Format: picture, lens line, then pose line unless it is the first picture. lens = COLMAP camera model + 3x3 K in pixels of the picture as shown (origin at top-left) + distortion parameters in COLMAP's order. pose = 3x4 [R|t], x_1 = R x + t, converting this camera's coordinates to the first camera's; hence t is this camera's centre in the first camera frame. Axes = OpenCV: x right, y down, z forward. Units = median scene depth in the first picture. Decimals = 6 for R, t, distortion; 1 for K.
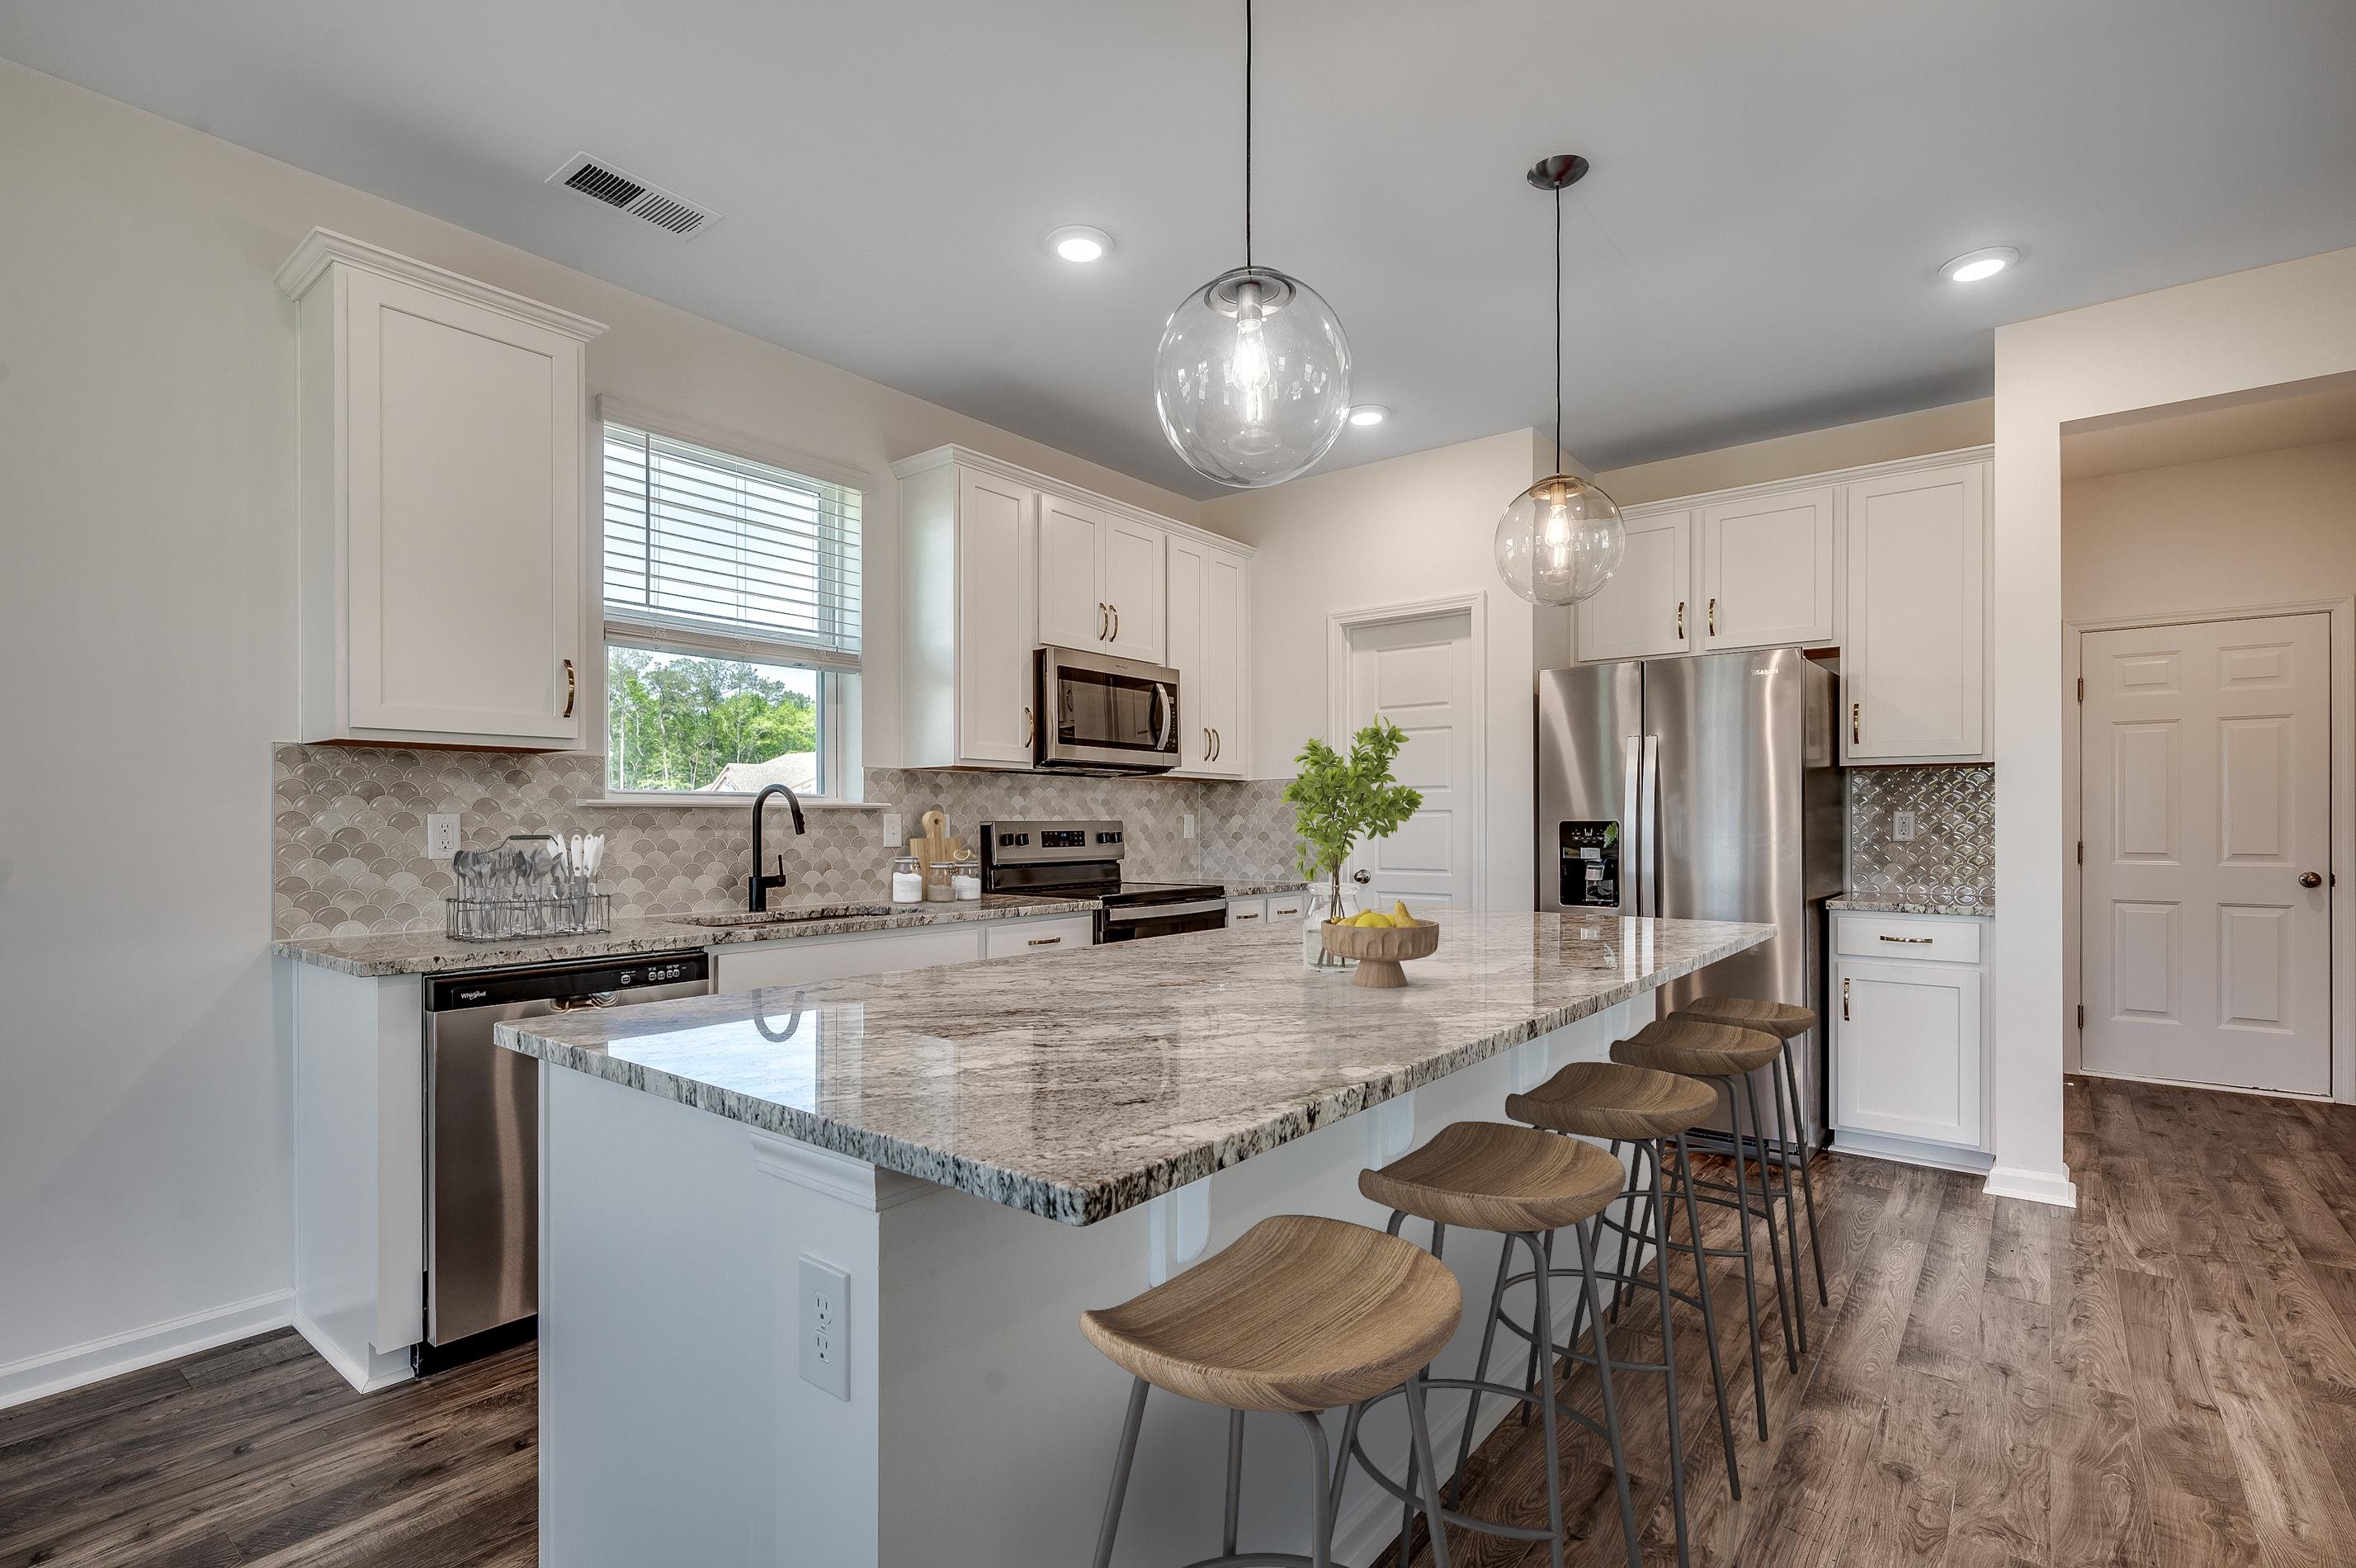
lens RADIAL K [[1094.7, 0, 1178.8], [0, 1094.7, 824.3], [0, 0, 1]] dist [-0.000888, 0.000001]
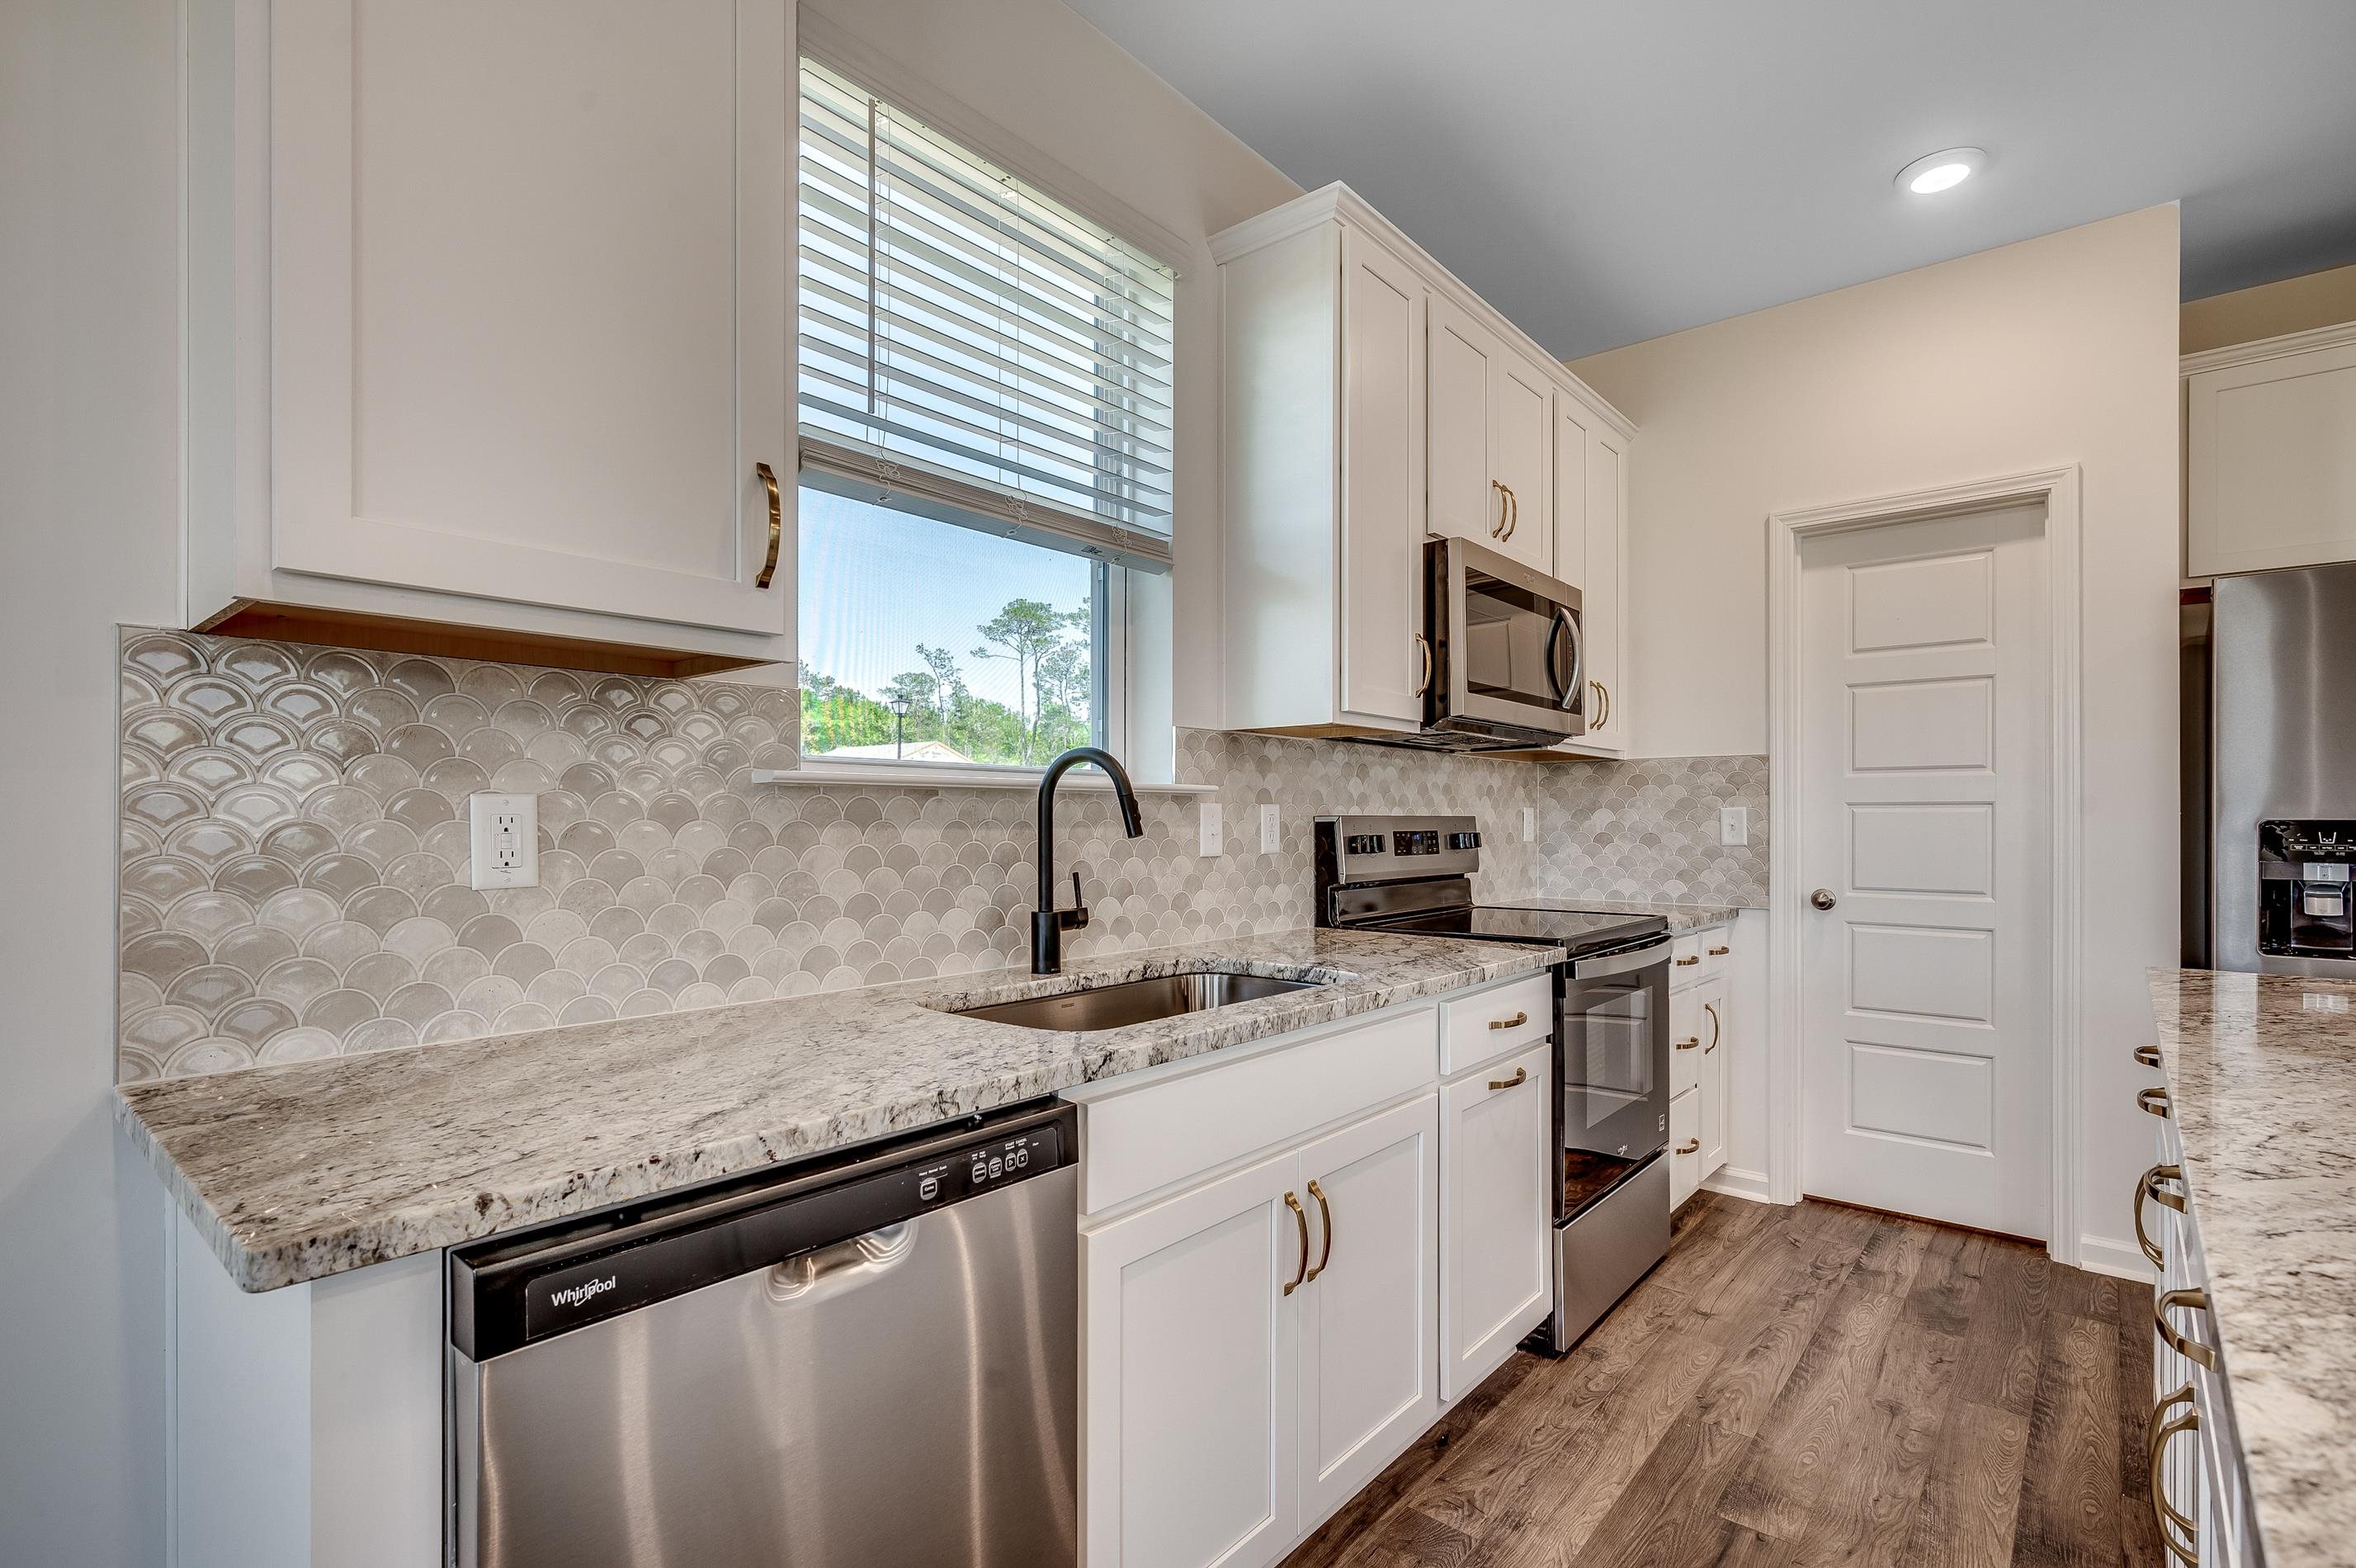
lens RADIAL K [[1091.0, 0, 1181.6], [0, 1091.0, 814.5], [0, 0, 1]] dist [0.000445, -0.000198]
pose [[0.999422, 0.004218, -0.033726, -0.257174], [-0.004404, 0.999975, -0.005442, 0.000377], [0.033702, 0.005587, 0.999416, 0.381166]]
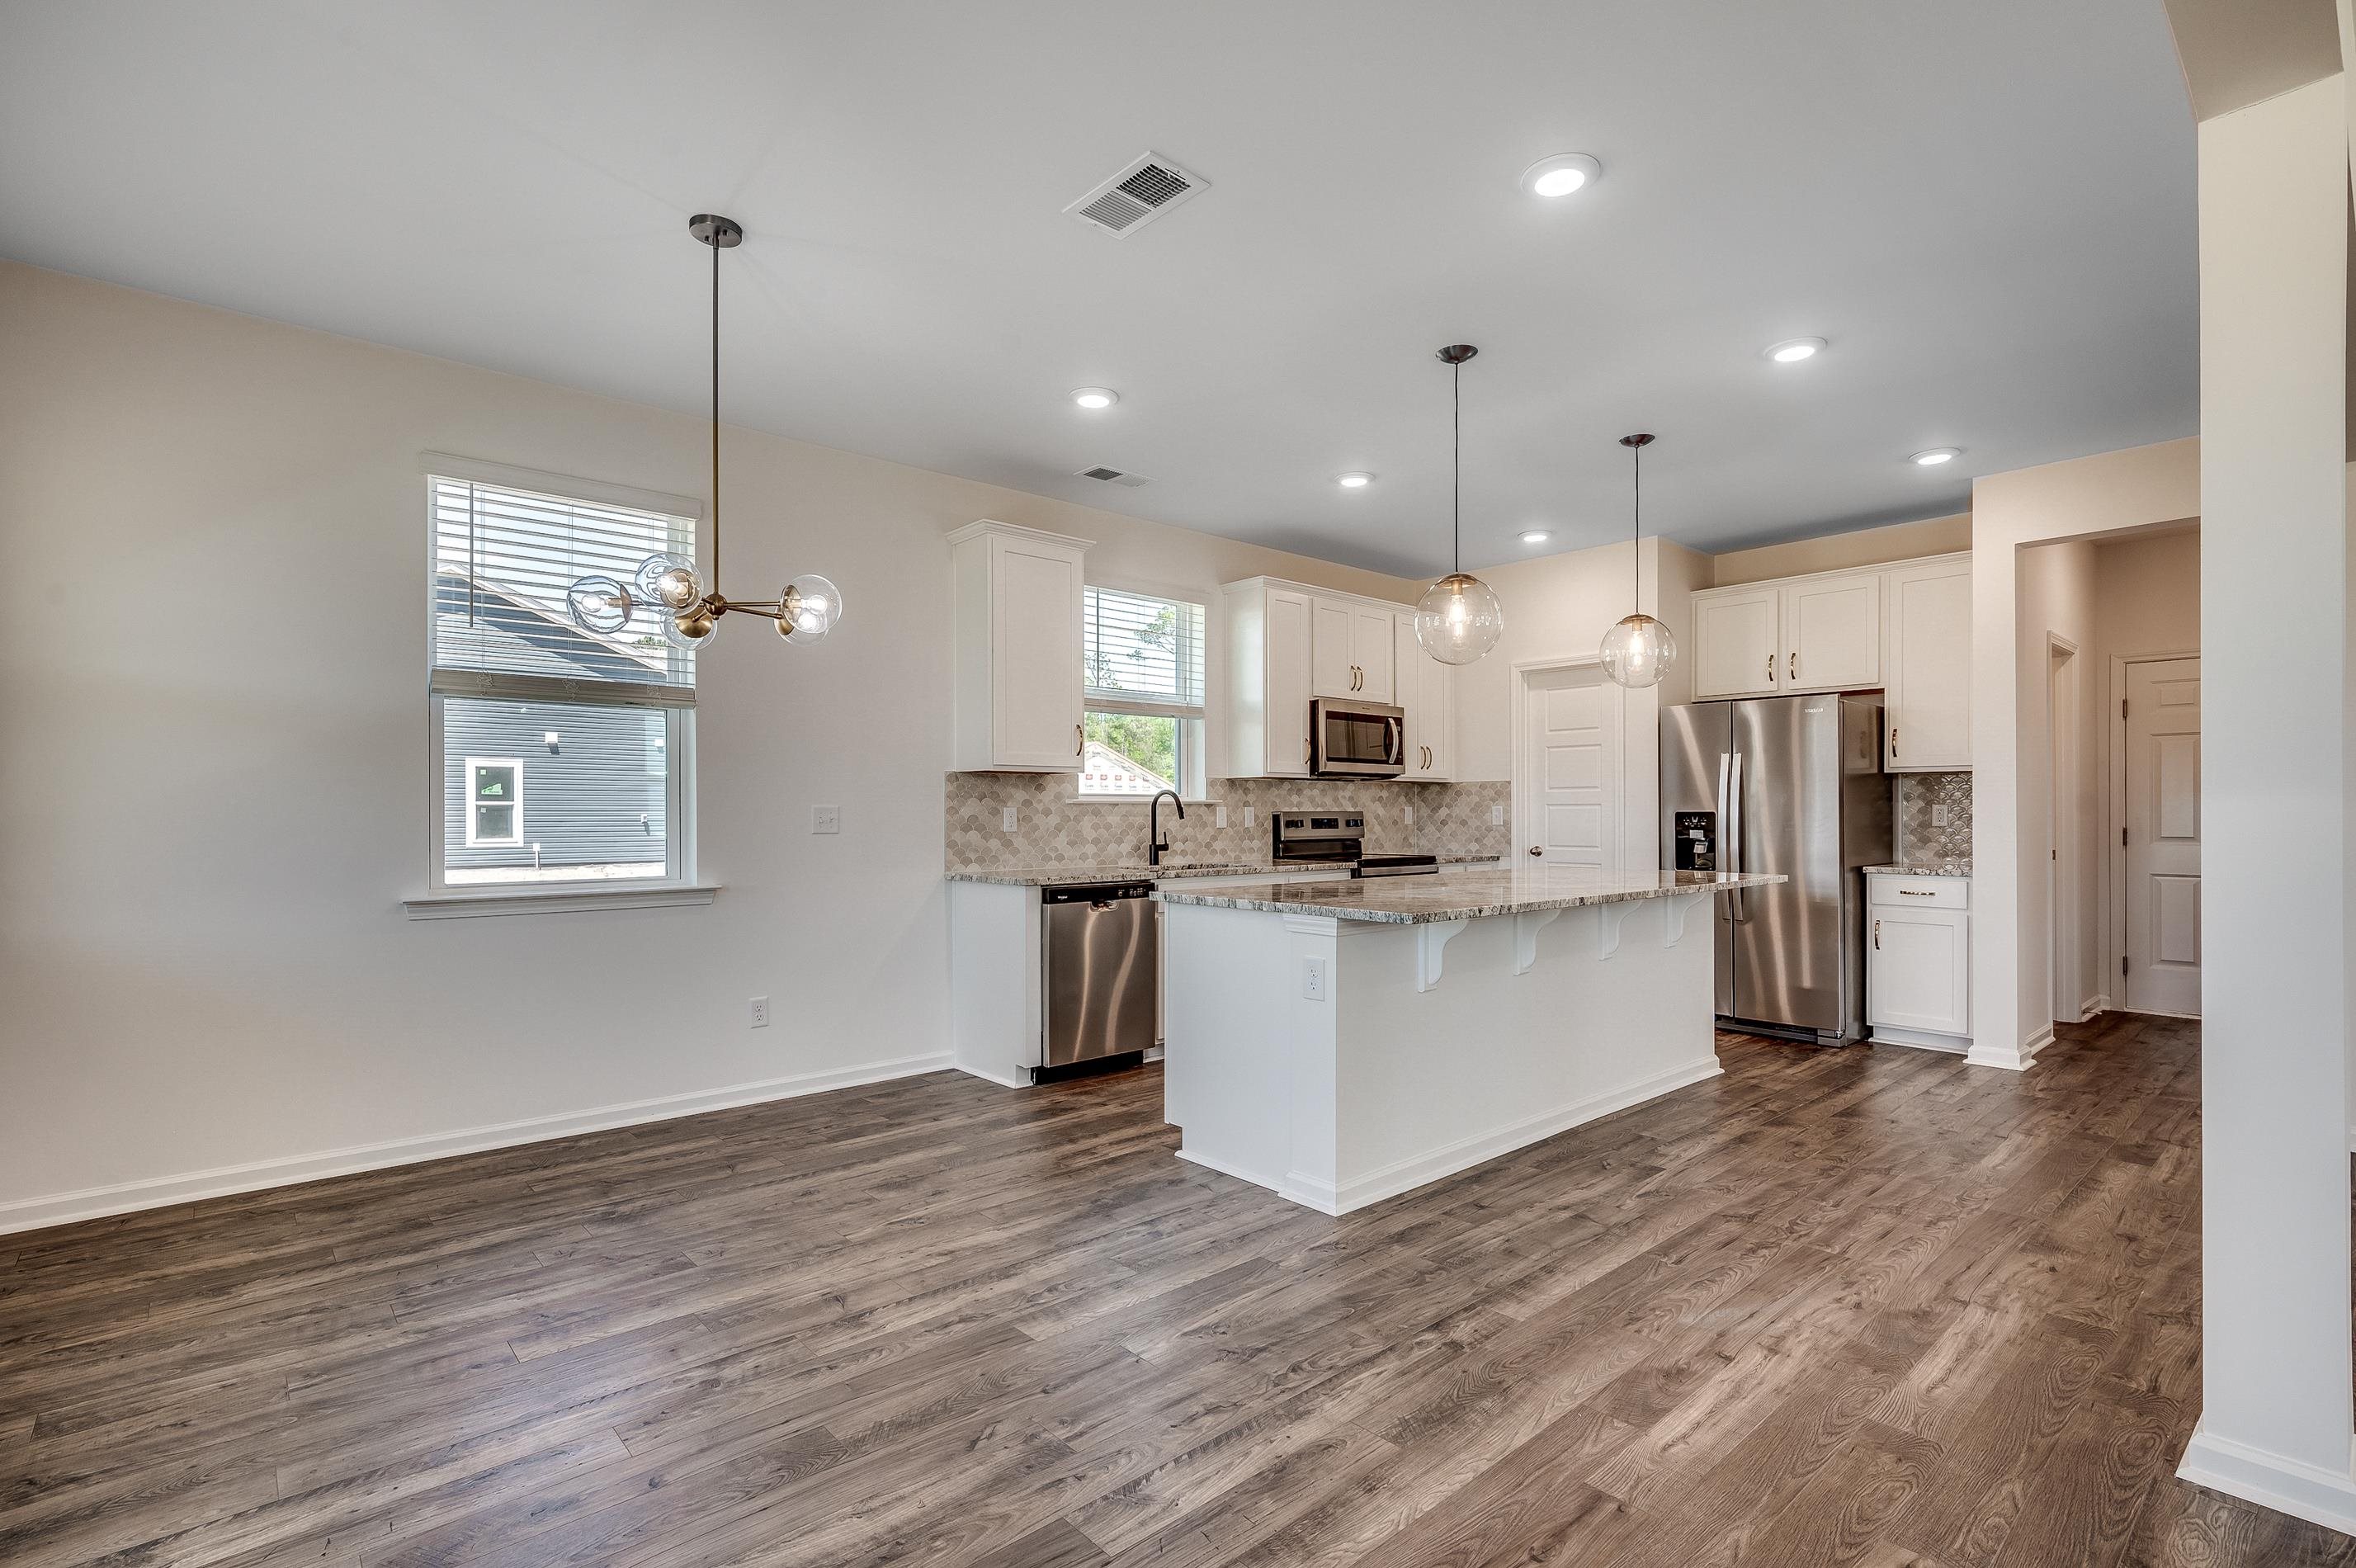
lens RADIAL K [[1091.0, 0, 1181.6], [0, 1091.0, 814.5], [0, 0, 1]] dist [0.000445, -0.000198]
pose [[0.984585, 0.000755, -0.174905, -0.043052], [-0.000754, 1.000000, 0.000074, 0.001343], [0.174905, 0.000059, 0.984585, -0.561415]]
